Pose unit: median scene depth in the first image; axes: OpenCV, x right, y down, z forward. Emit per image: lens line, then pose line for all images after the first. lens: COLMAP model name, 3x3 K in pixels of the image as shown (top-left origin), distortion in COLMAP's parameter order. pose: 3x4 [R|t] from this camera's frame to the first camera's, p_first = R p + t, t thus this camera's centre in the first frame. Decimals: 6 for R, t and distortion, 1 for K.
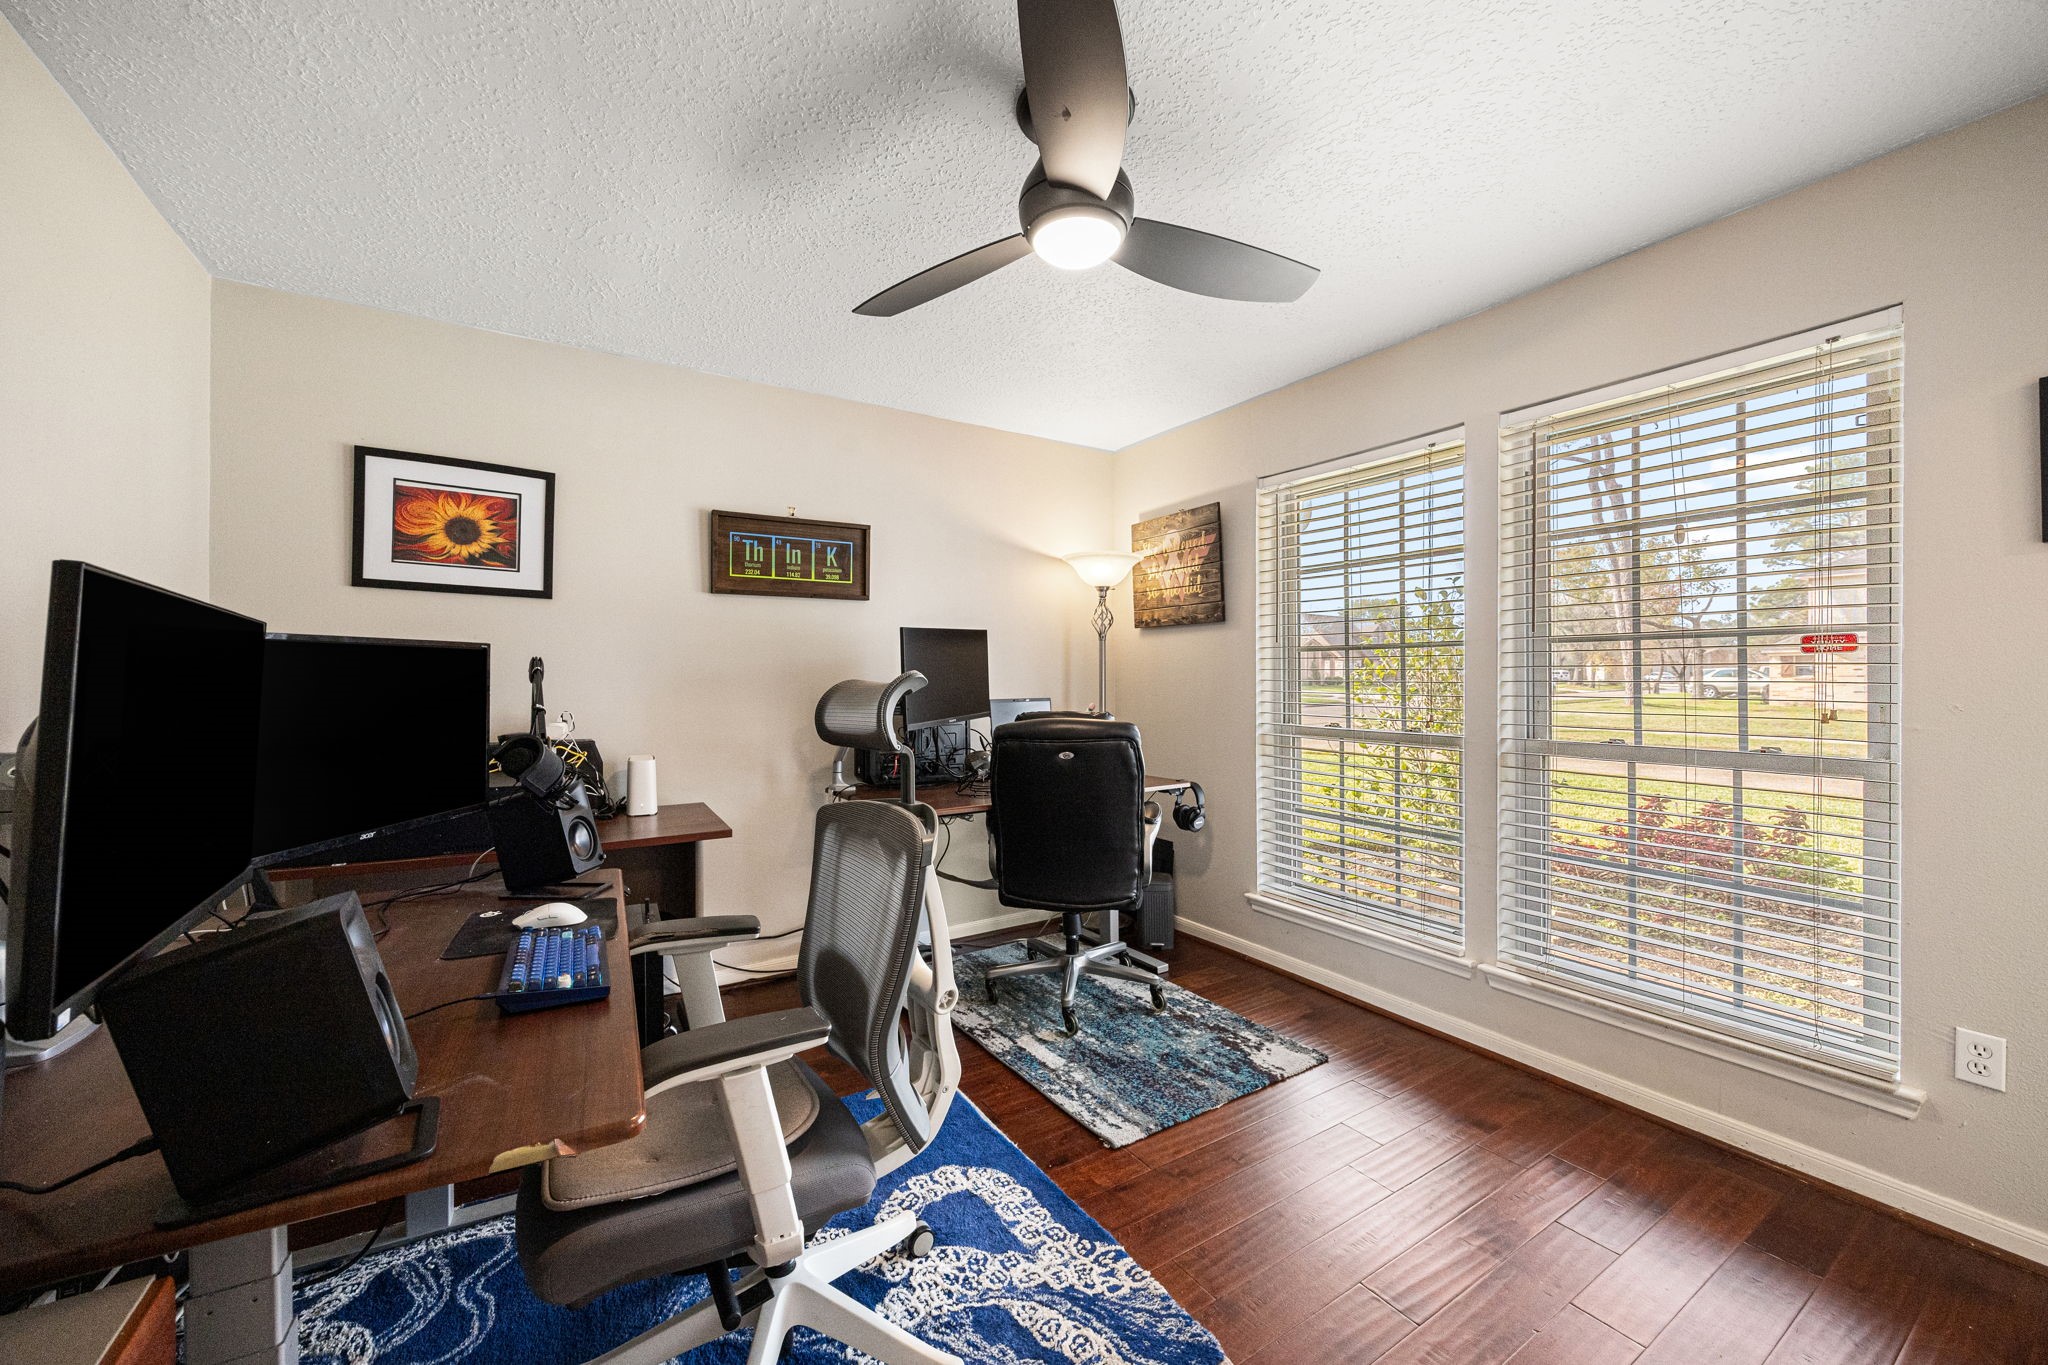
lens RADIAL K [[796.6, 0, 1022.4], [0, 796.6, 679.3], [0, 0, 1]] dist [-0.001827, -0.000020]
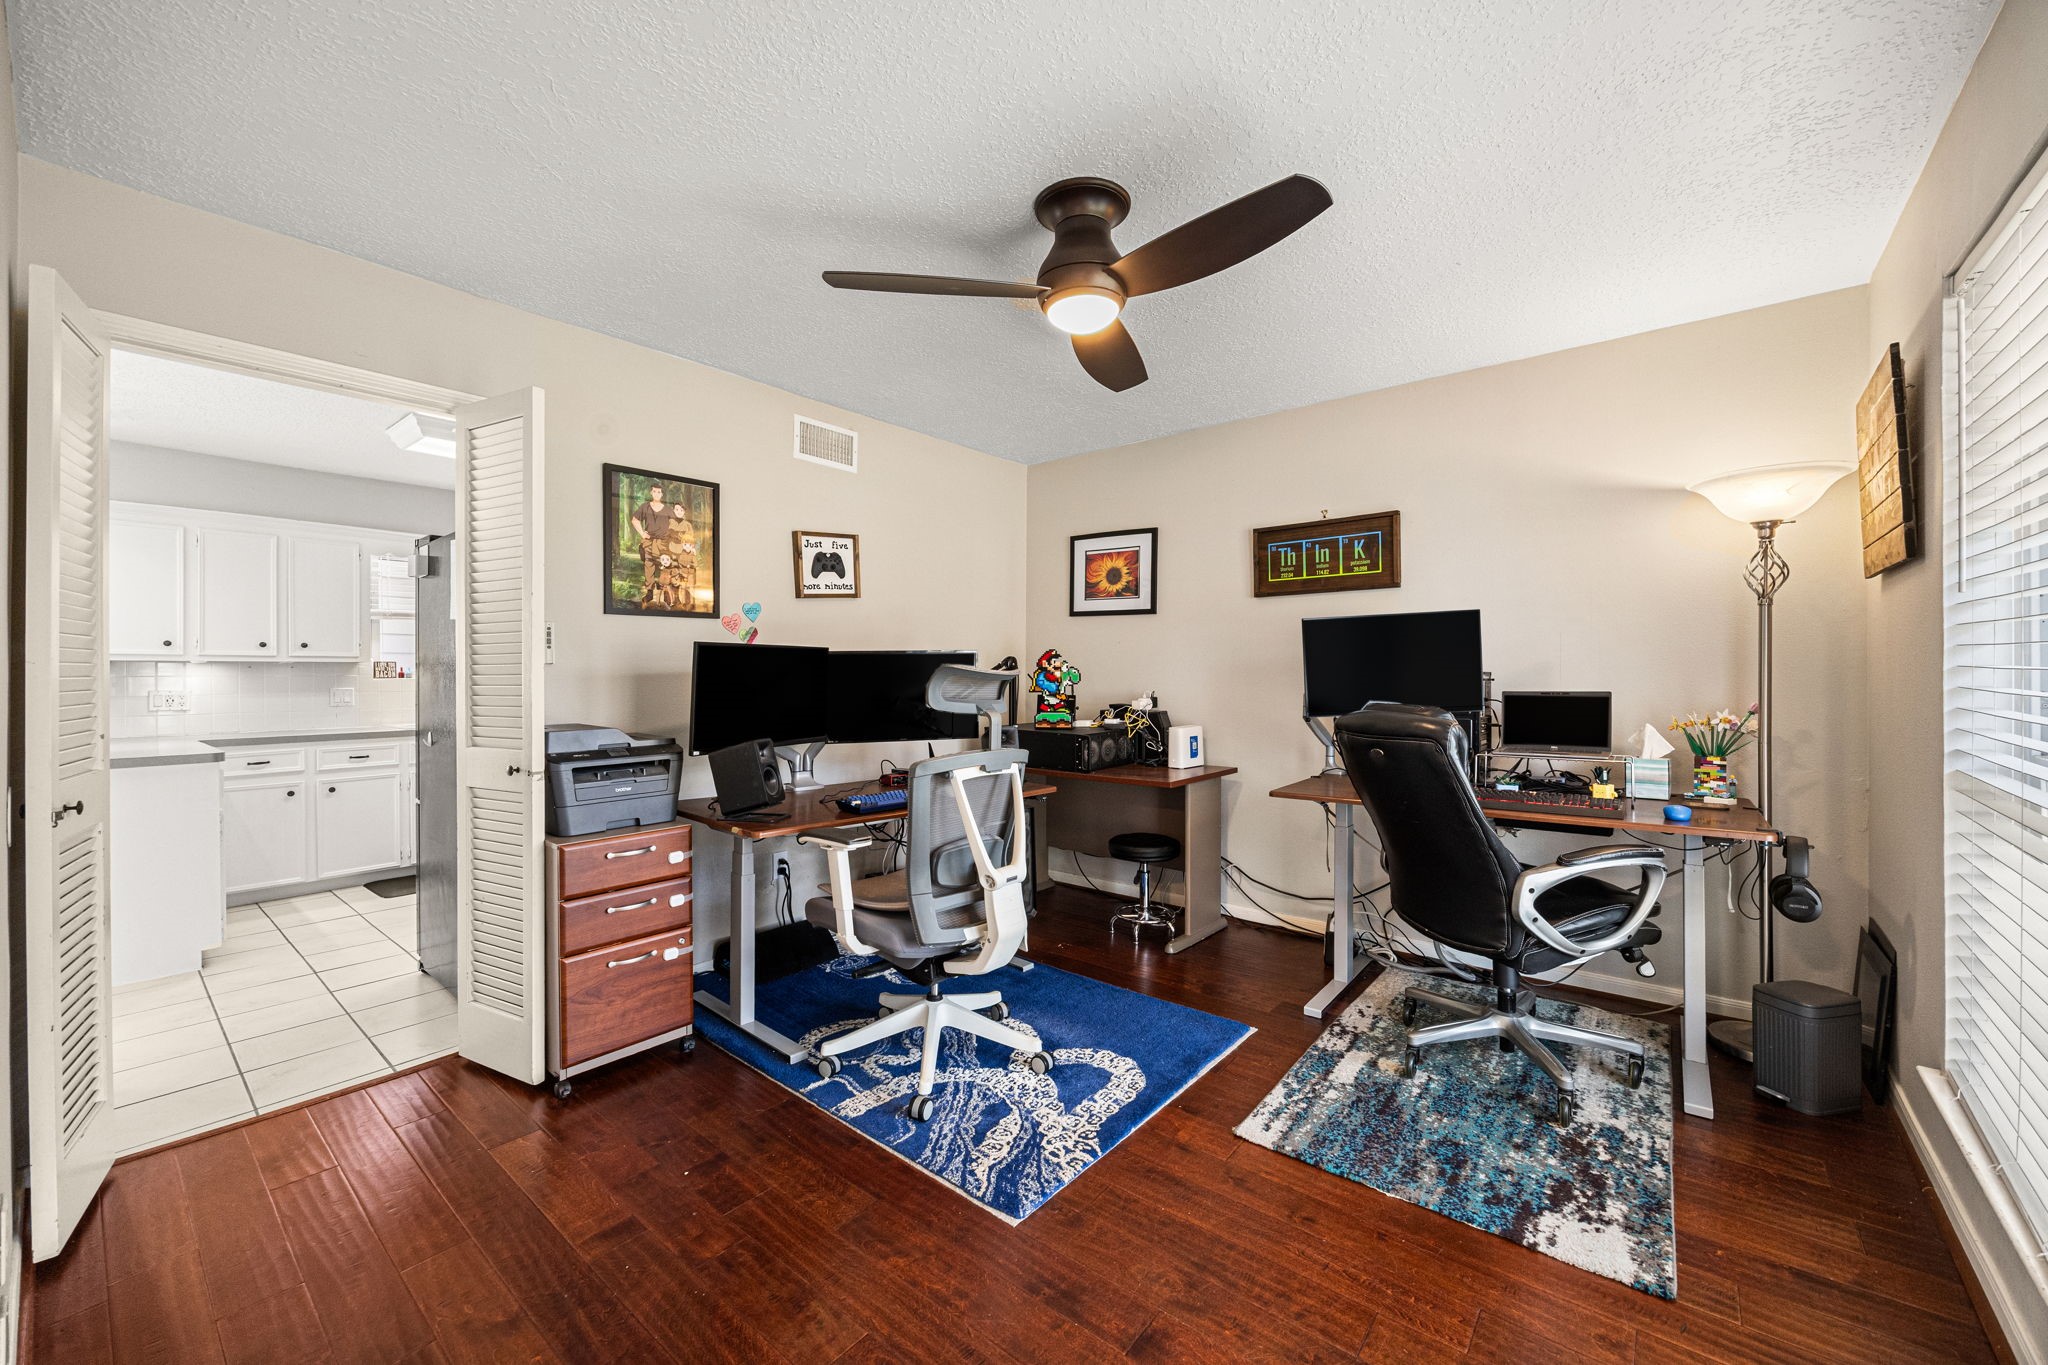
lens RADIAL K [[796.6, 0, 1020.5], [0, 796.6, 670.4], [0, 0, 1]] dist [-0.001827, -0.000020]
pose [[0.305456, 0.000431, -0.952206, 0.759735], [0.005585, 0.999982, 0.002245, -0.002134], [0.952190, -0.006004, 0.305448, 0.333009]]
